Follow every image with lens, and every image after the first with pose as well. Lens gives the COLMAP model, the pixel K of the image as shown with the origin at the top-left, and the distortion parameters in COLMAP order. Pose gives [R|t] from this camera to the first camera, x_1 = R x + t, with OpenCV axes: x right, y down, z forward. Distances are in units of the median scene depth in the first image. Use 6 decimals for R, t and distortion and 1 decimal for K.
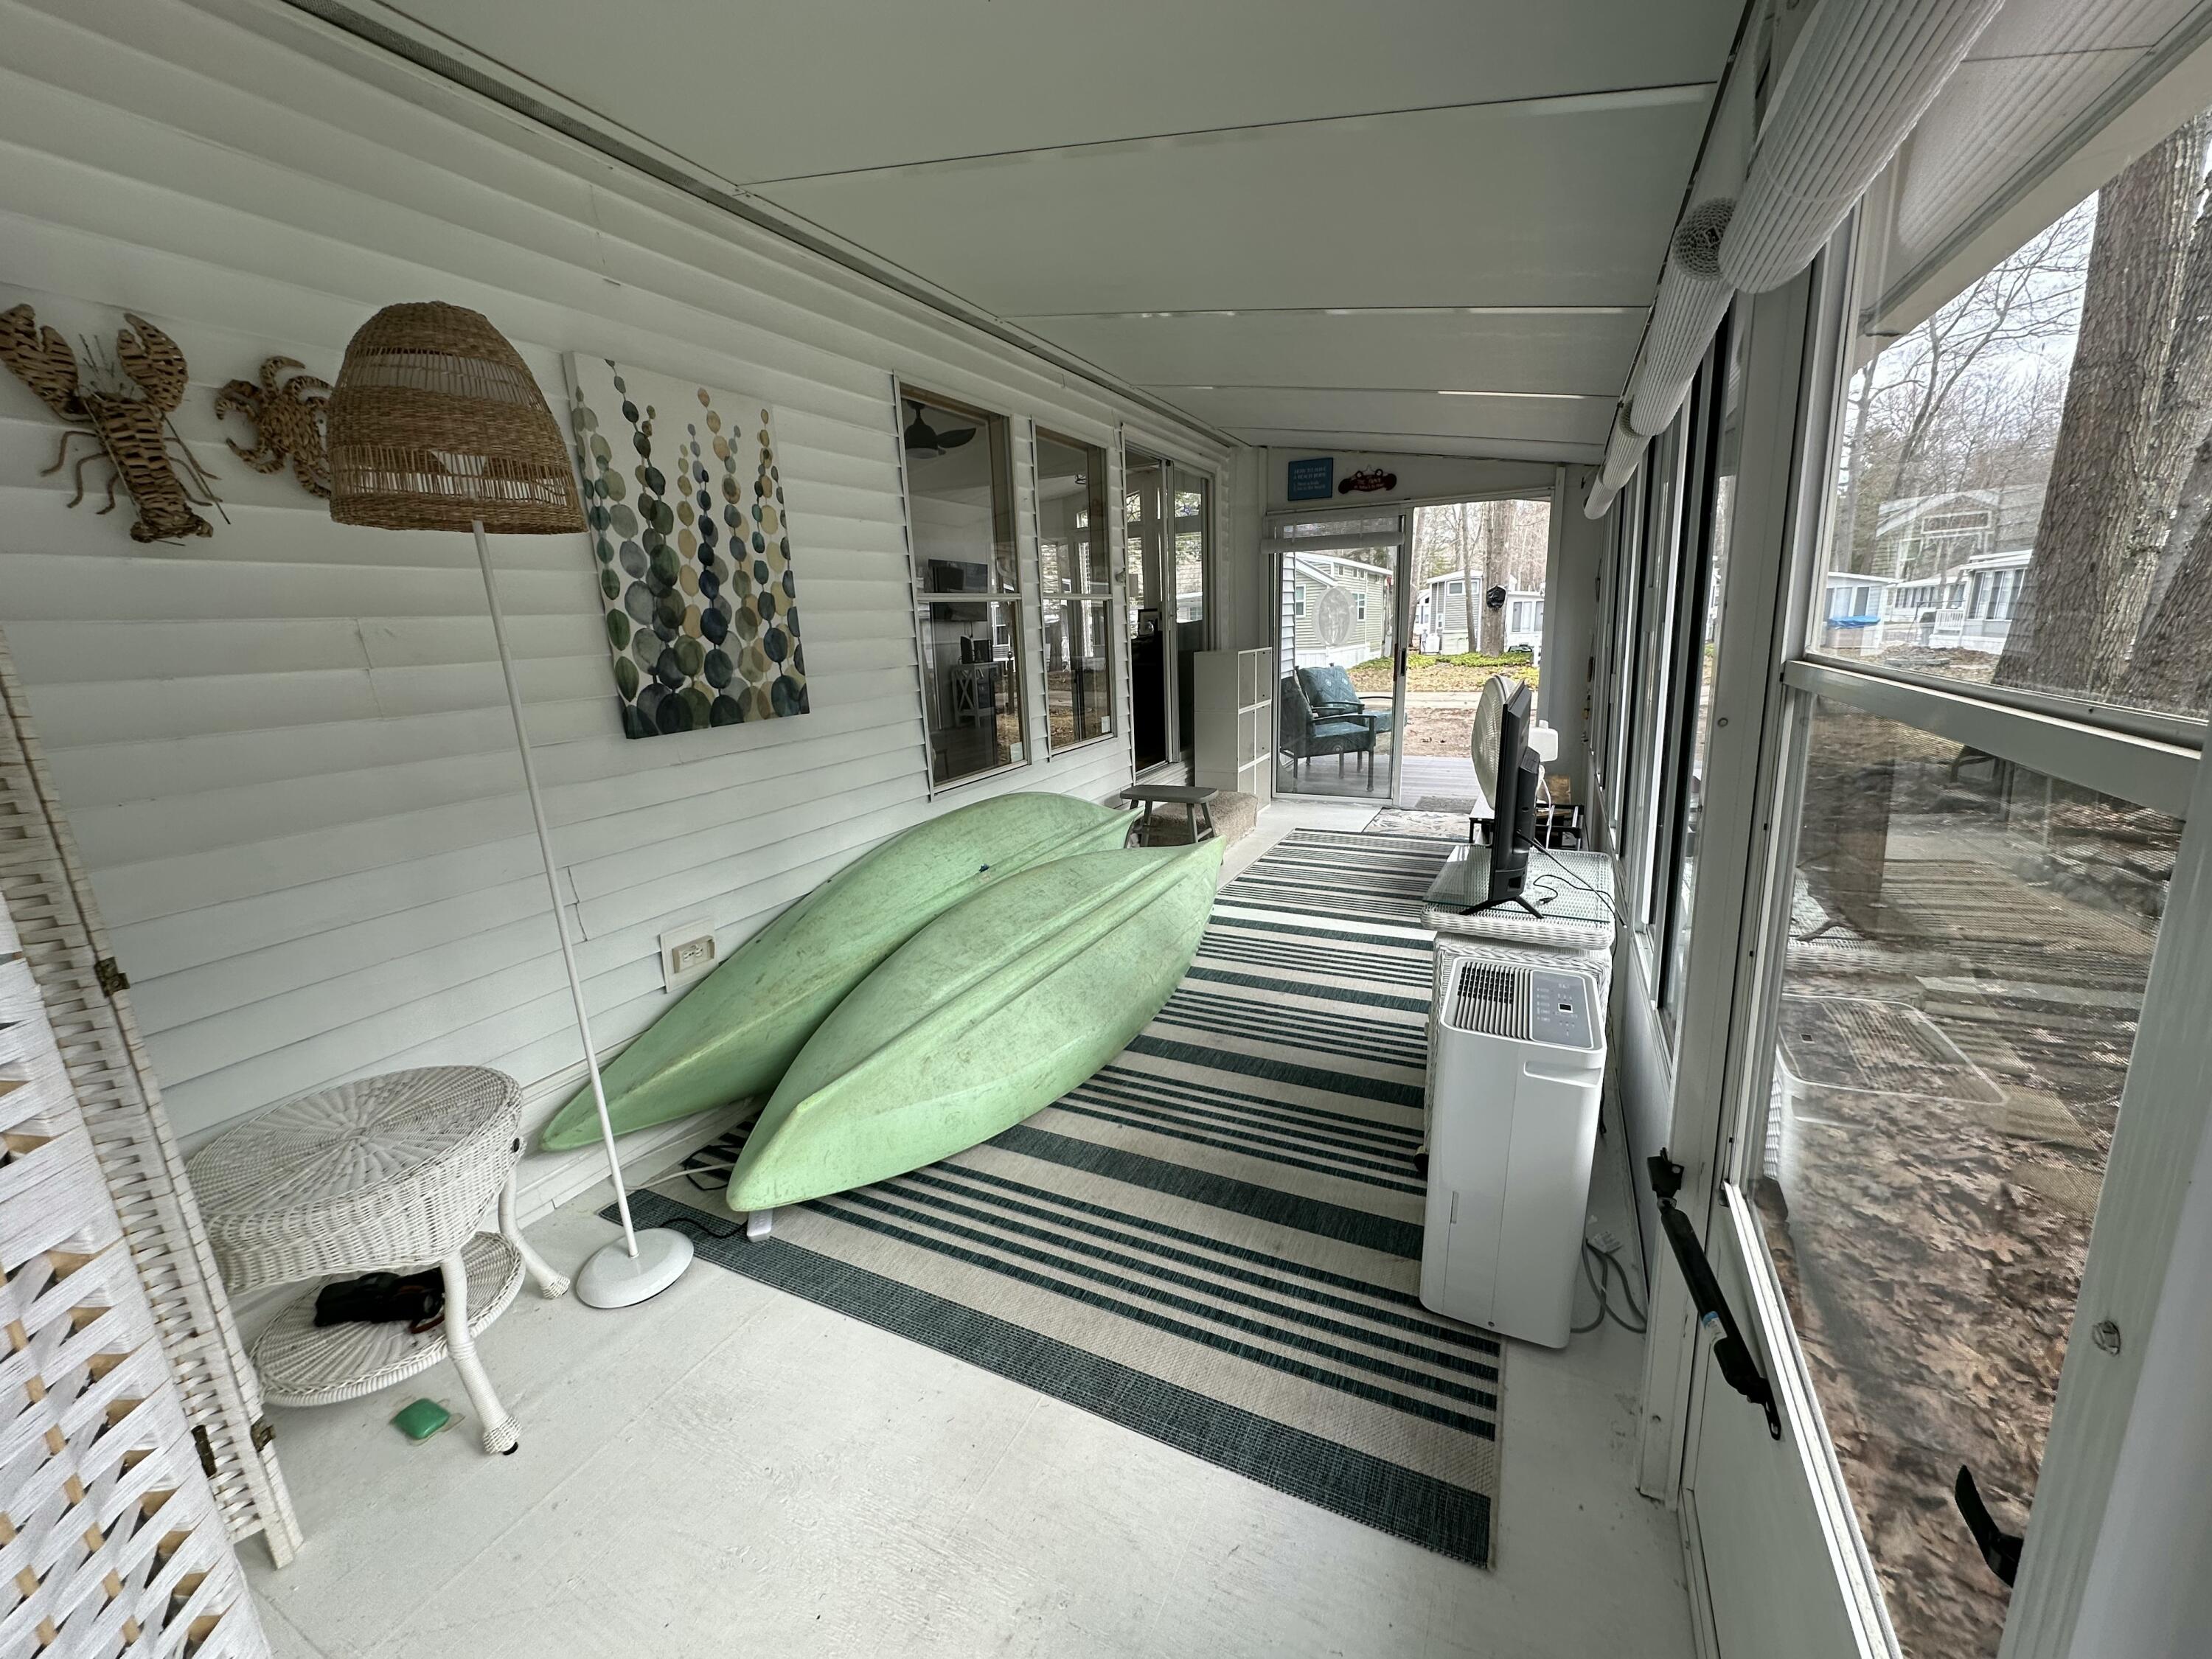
lens RADIAL K [[876.6, 0, 1103.5], [0, 876.6, 823.8], [0, 0, 1]] dist [-0.000623, -0.000329]
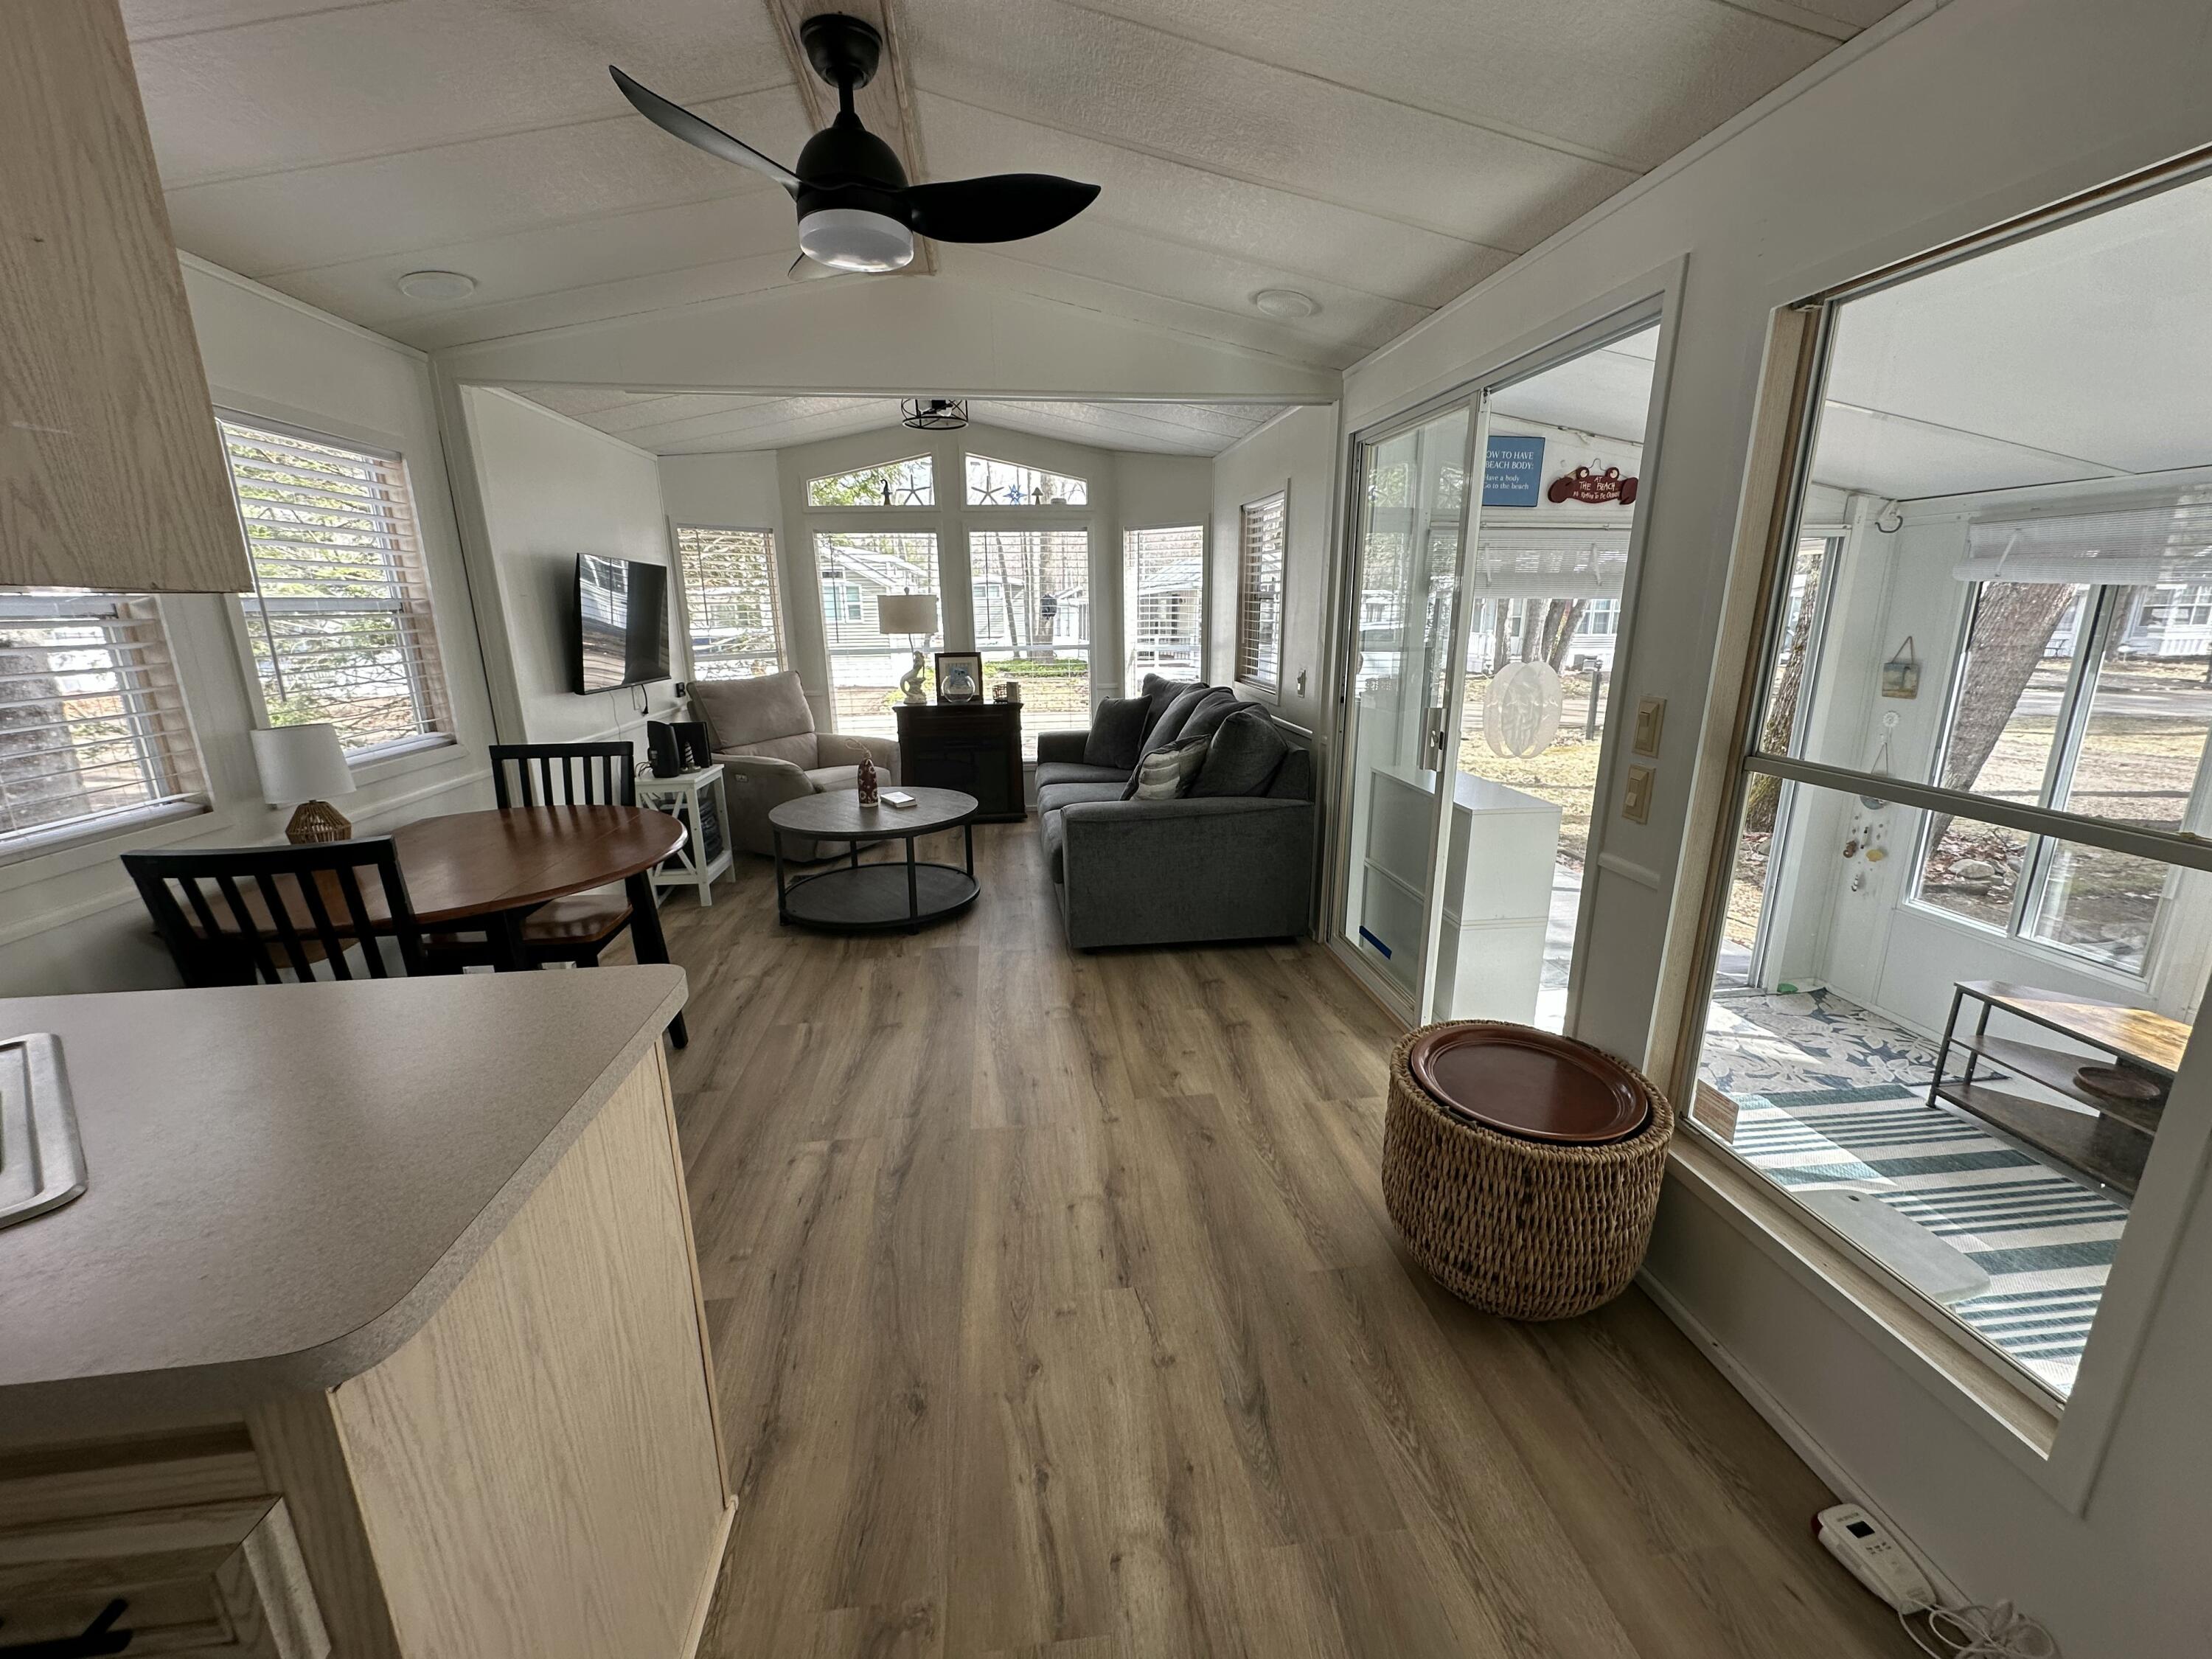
lens RADIAL K [[876.6, 0, 1106.2], [0, 876.6, 827.3], [0, 0, 1]] dist [-0.000623, -0.000329]
pose [[0.835448, -0.101217, 0.540169, -0.765943], [0.095030, 0.994694, 0.039408, -0.526858], [-0.541291, 0.018409, 0.840634, 1.668644]]
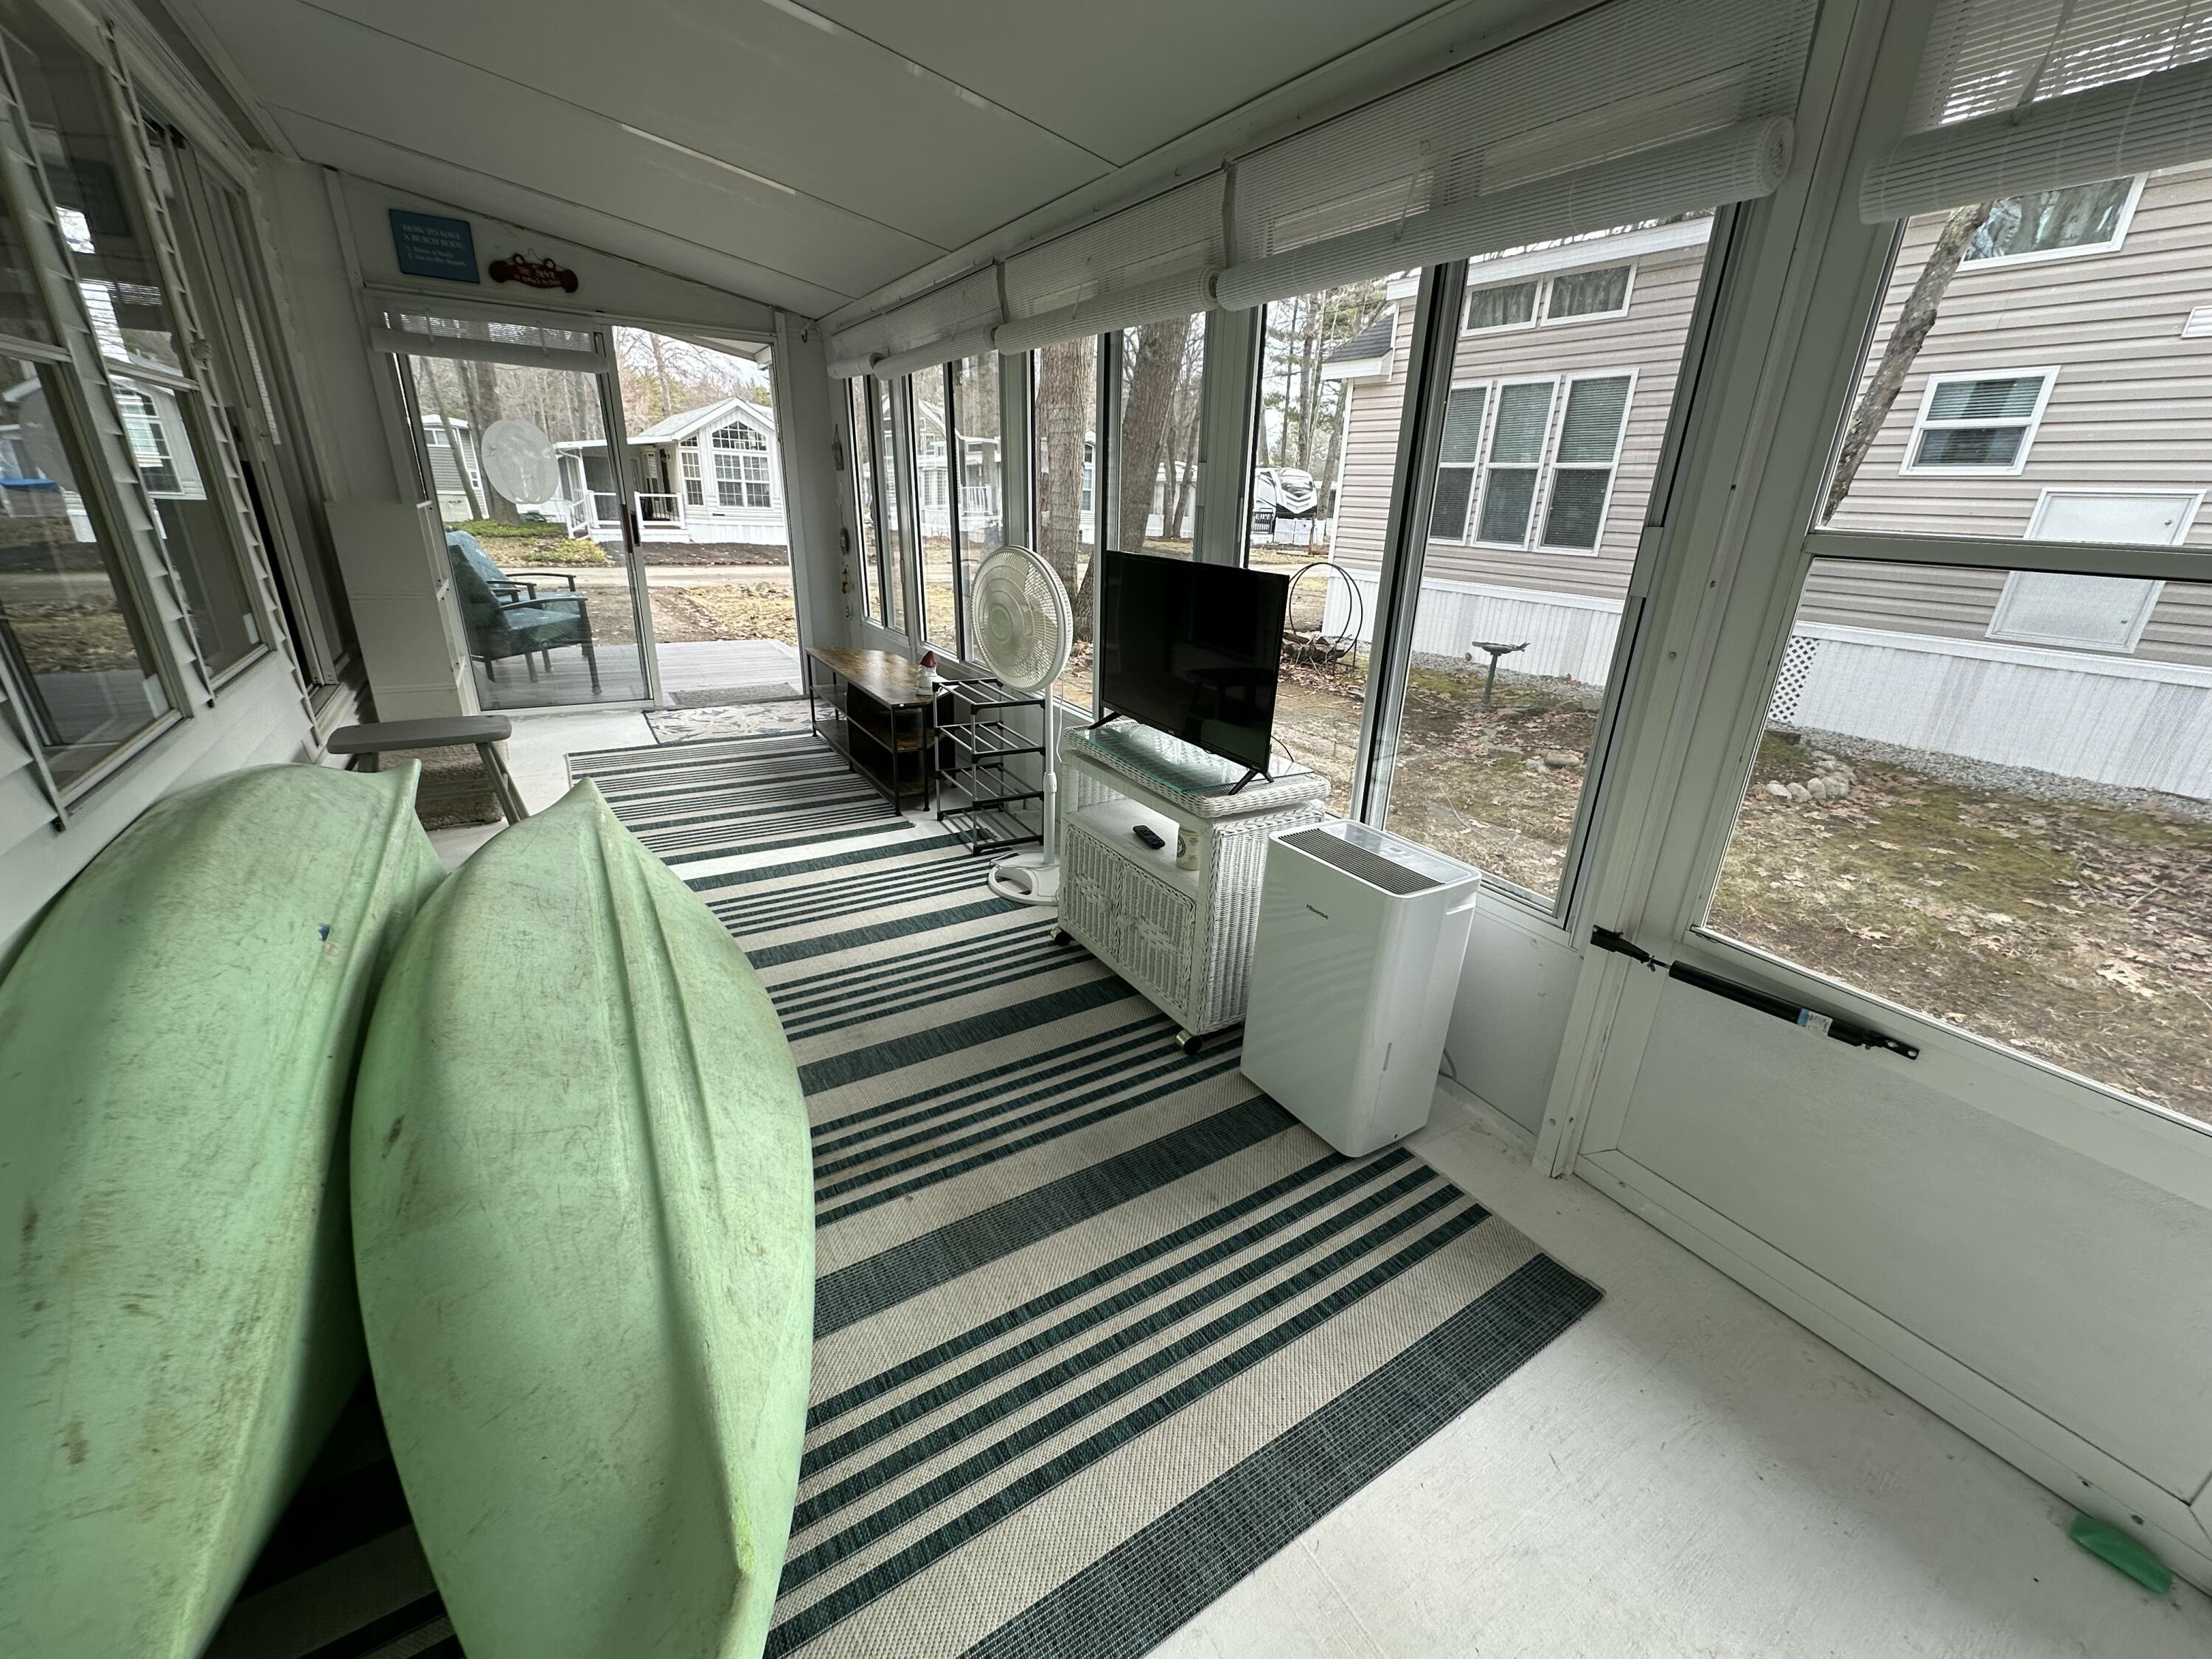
lens RADIAL K [[876.6, 0, 1103.6], [0, 876.6, 828.7], [0, 0, 1]] dist [-0.000623, -0.000329]
pose [[0.523934, -0.248690, 0.814645, -0.398411], [0.132368, 0.968580, 0.210551, -0.071912], [-0.841411, -0.002482, 0.540391, 0.481671]]
